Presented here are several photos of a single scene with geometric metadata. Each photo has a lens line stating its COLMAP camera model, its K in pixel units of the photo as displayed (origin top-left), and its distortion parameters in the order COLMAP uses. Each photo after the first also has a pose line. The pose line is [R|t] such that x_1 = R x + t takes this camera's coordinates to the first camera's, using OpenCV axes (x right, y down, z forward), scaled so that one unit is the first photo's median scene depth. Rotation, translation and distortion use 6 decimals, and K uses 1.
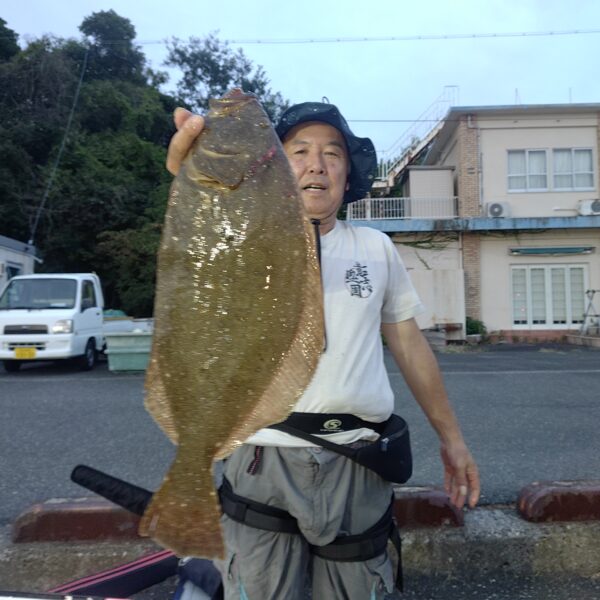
lens RADIAL K [[546.6, 0, 300.9], [0, 546.6, 300.4], [0, 0, 1]] dist [0.000893, 0.000000]
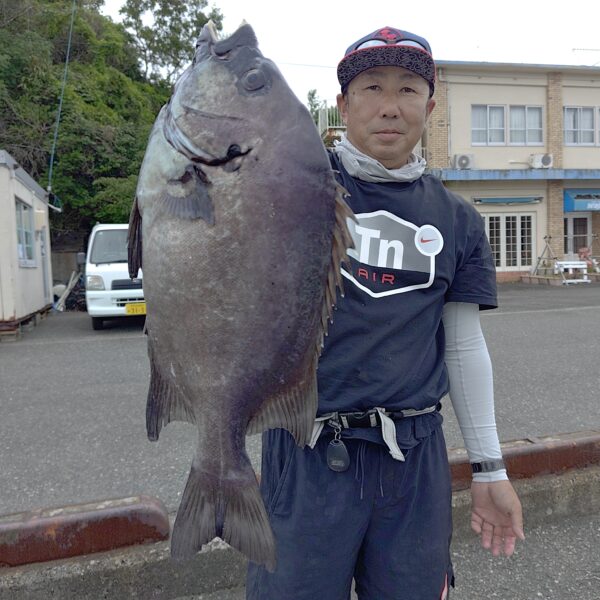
lens RADIAL K [[546.6, 0, 304.8], [0, 546.6, 300.8], [0, 0, 1]] dist [0.000893, 0.000000]
pose [[0.973026, -0.034675, 0.228076, -0.202949], [0.011584, 0.994736, 0.101811, -0.005604], [-0.230406, -0.096423, 0.968306, -0.000139]]
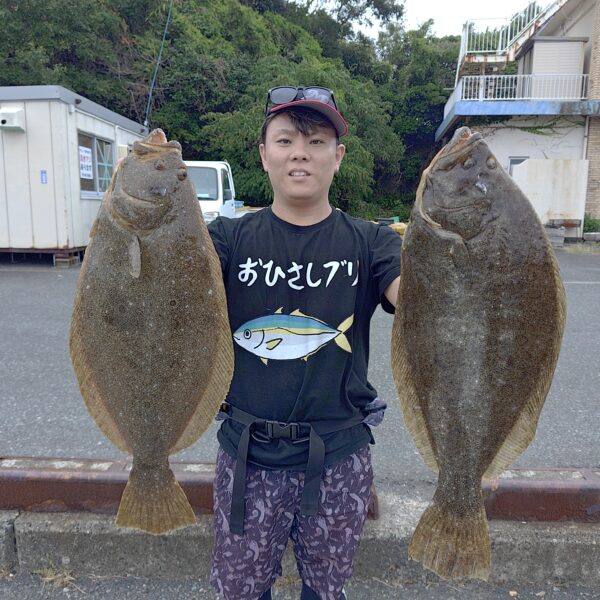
lens RADIAL K [[546.6, 0, 304.6], [0, 546.6, 298.2], [0, 0, 1]] dist [0.000893, 0.000000]
pose [[0.996292, 0.040196, -0.076066, -0.092943], [-0.023554, 0.977801, 0.208207, -0.009409], [0.082746, -0.205643, 0.975122, 0.026464]]
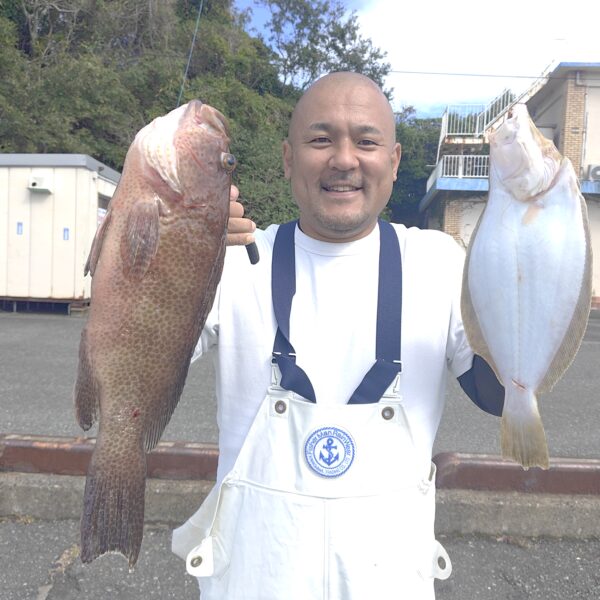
lens RADIAL K [[546.6, 0, 304.3], [0, 546.6, 299.1], [0, 0, 1]] dist [0.000893, 0.000000]
pose [[0.996868, 0.057056, -0.054757, -0.098116], [-0.051733, 0.994215, 0.094134, -0.007222], [0.059811, -0.091006, 0.994053, -0.018829]]
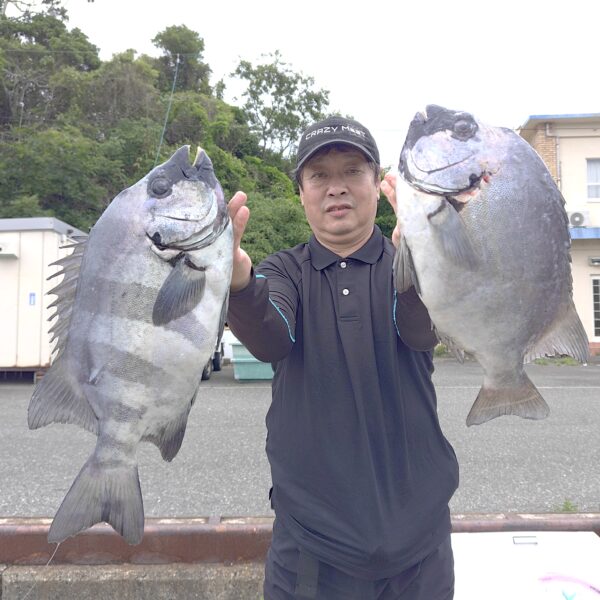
lens RADIAL K [[546.6, 0, 303.0], [0, 546.6, 301.2], [0, 0, 1]] dist [0.000893, 0.000000]
pose [[0.998886, 0.006020, -0.046813, -0.085386], [-0.006736, 0.999863, -0.015139, -0.000603], [0.046715, 0.015437, 0.998789, 0.000134]]
